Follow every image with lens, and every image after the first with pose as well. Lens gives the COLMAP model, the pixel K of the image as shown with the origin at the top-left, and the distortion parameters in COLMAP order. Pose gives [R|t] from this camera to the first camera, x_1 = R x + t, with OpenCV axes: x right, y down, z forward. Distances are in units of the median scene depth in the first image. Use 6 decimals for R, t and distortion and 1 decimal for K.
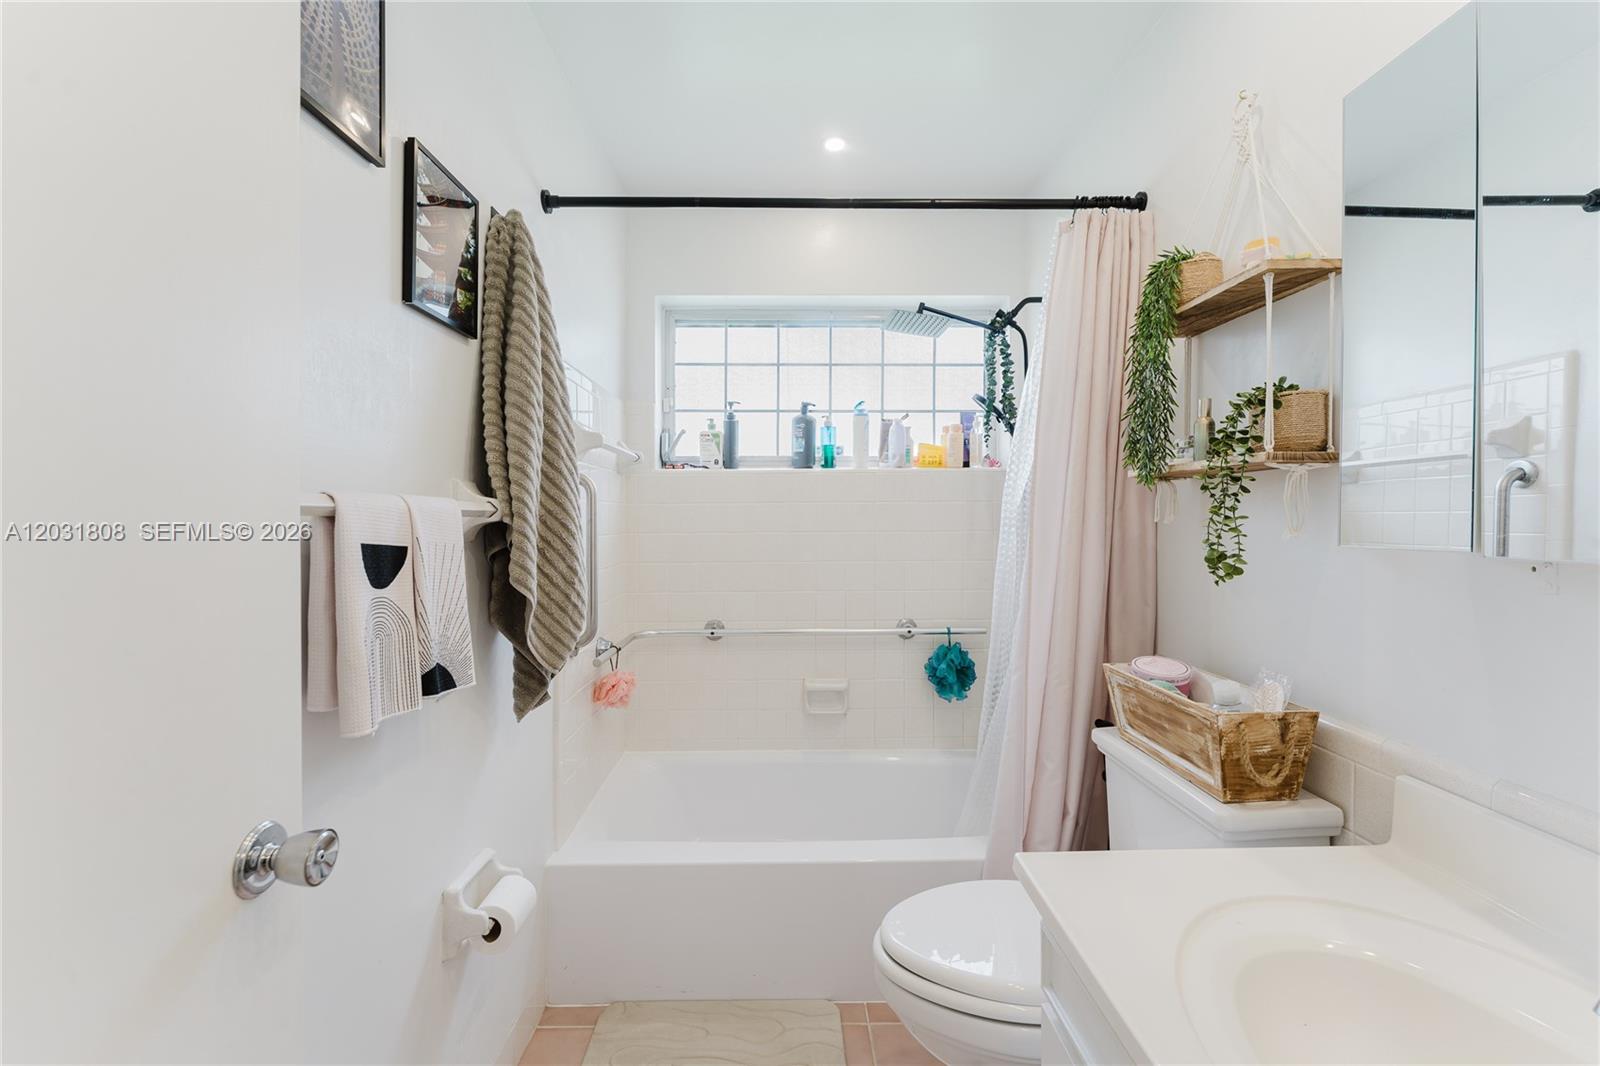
lens RADIAL K [[665.5, 0, 799.5], [0, 665.5, 550.5], [0, 0, 1]] dist [-0.001909, -0.000379]
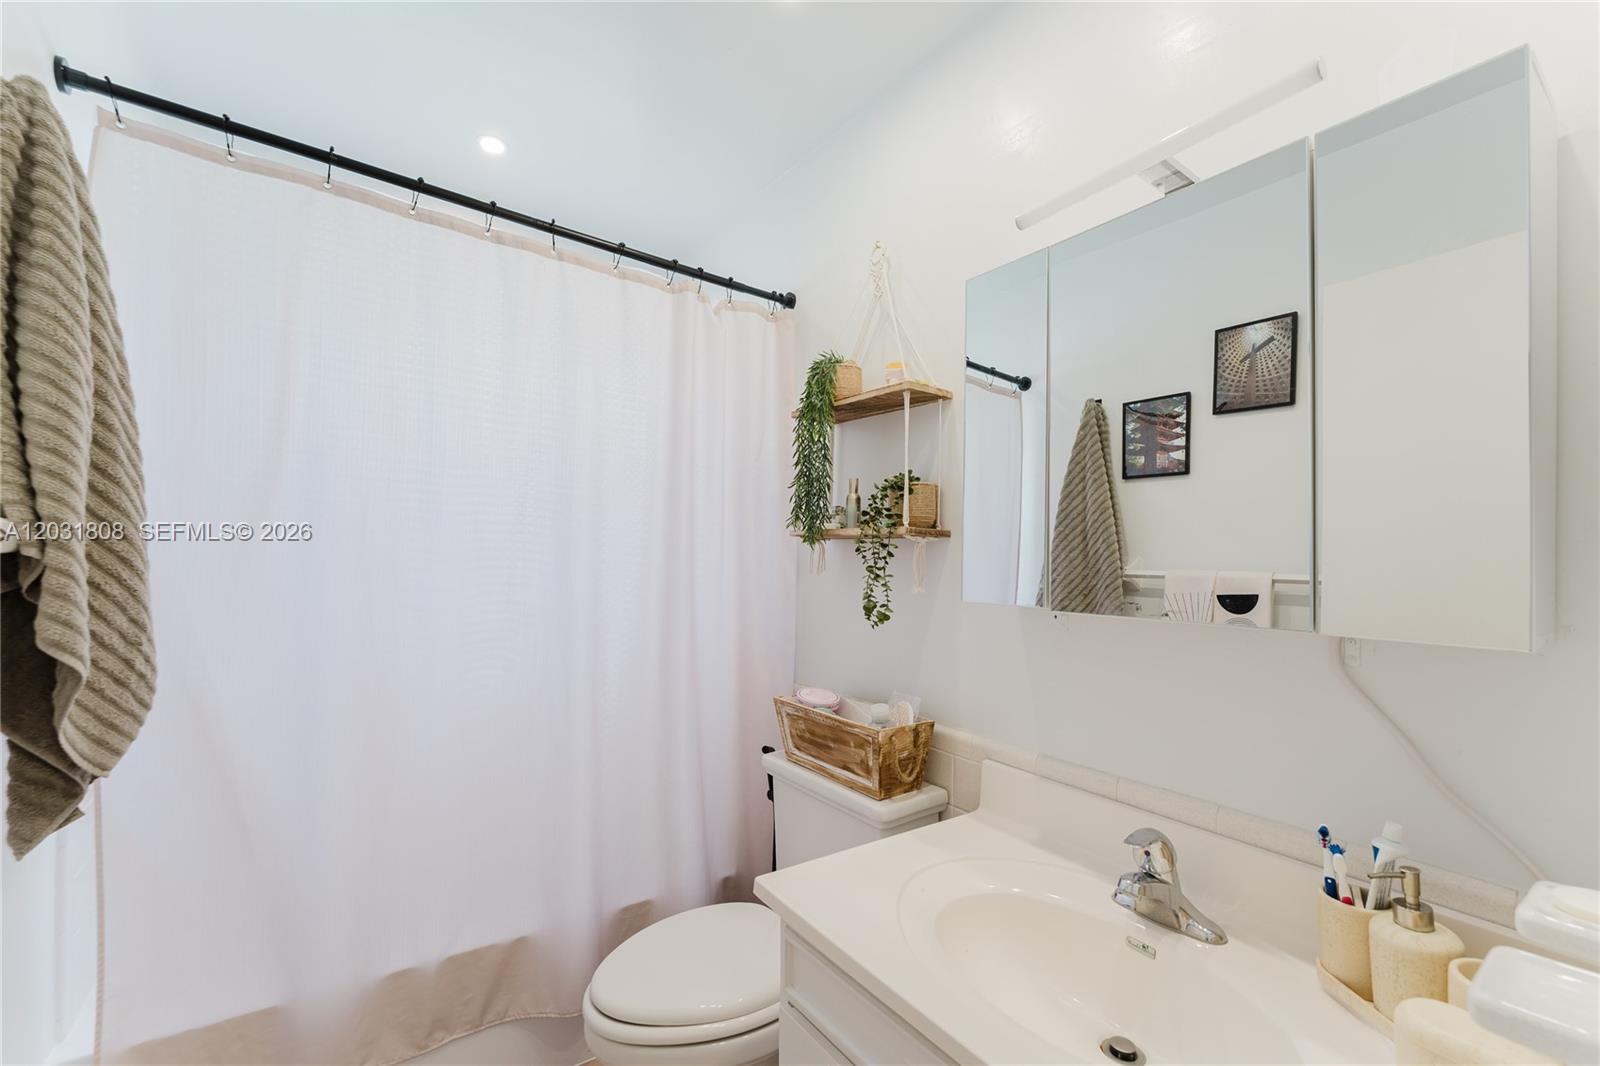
lens RADIAL K [[665.0, 0, 796.1], [0, 665.0, 581.7], [0, 0, 1]] dist [-0.001980, -0.001092]
pose [[0.821387, 0.017288, 0.570109, -0.193669], [-0.012913, 0.999848, -0.011715, -0.018687], [-0.570225, 0.002261, 0.821485, 0.039223]]
